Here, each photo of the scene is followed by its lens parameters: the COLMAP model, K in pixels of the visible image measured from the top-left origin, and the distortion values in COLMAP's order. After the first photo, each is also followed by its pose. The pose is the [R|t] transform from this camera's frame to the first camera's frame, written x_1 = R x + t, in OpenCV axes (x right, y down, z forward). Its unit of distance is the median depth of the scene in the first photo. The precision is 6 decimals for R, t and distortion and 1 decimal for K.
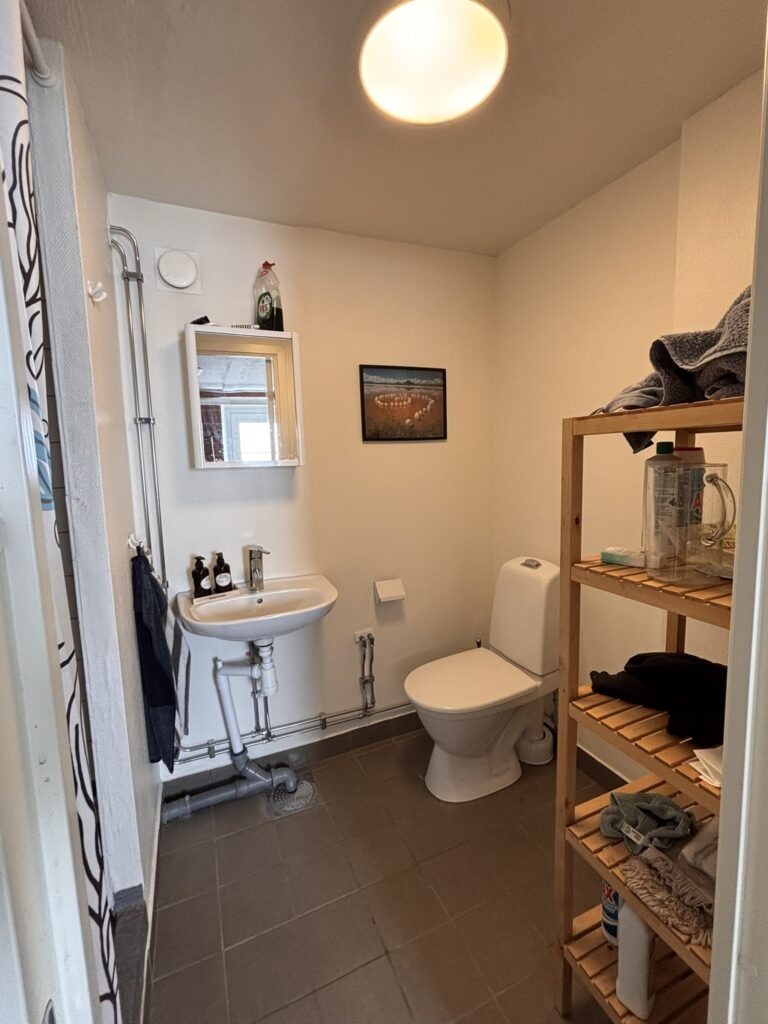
lens RADIAL K [[459.5, 0, 384.0], [0, 459.5, 512.0], [0, 0, 1]] dist [-0.011257, 0.008241]
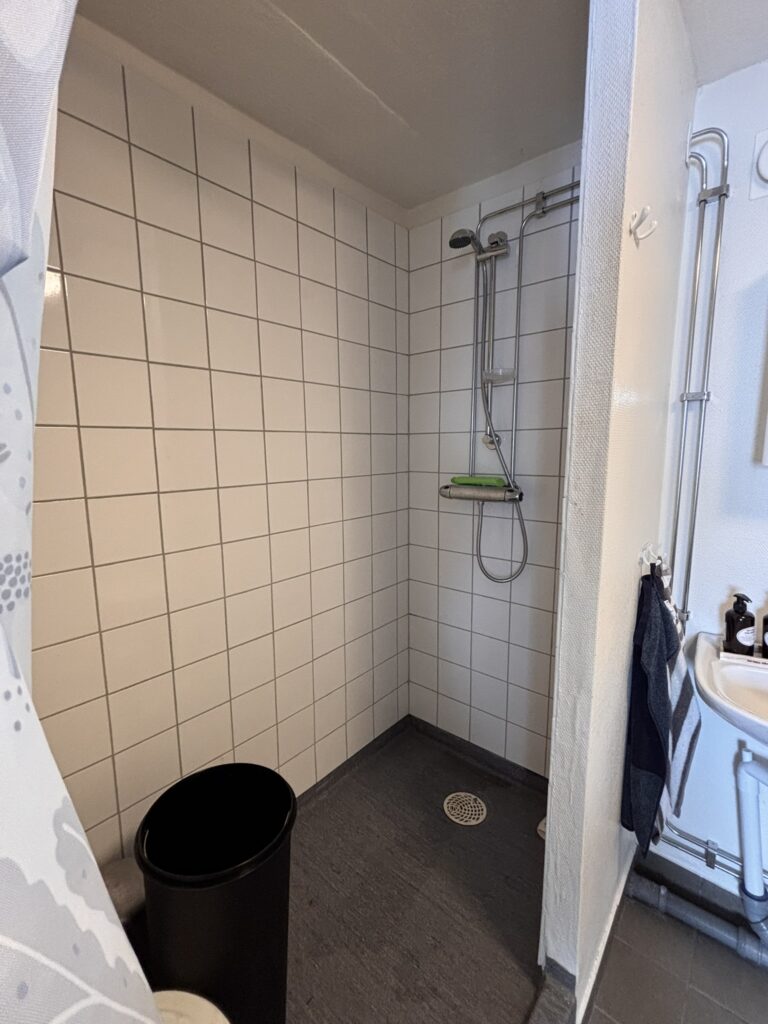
lens RADIAL K [[459.5, 0, 384.0], [0, 459.5, 512.0], [0, 0, 1]] dist [-0.011257, 0.008241]
pose [[0.460633, 0.154520, -0.874037, -0.077423], [-0.106951, 0.987218, 0.118164, -0.049226], [0.881124, 0.039049, 0.471271, 0.216395]]
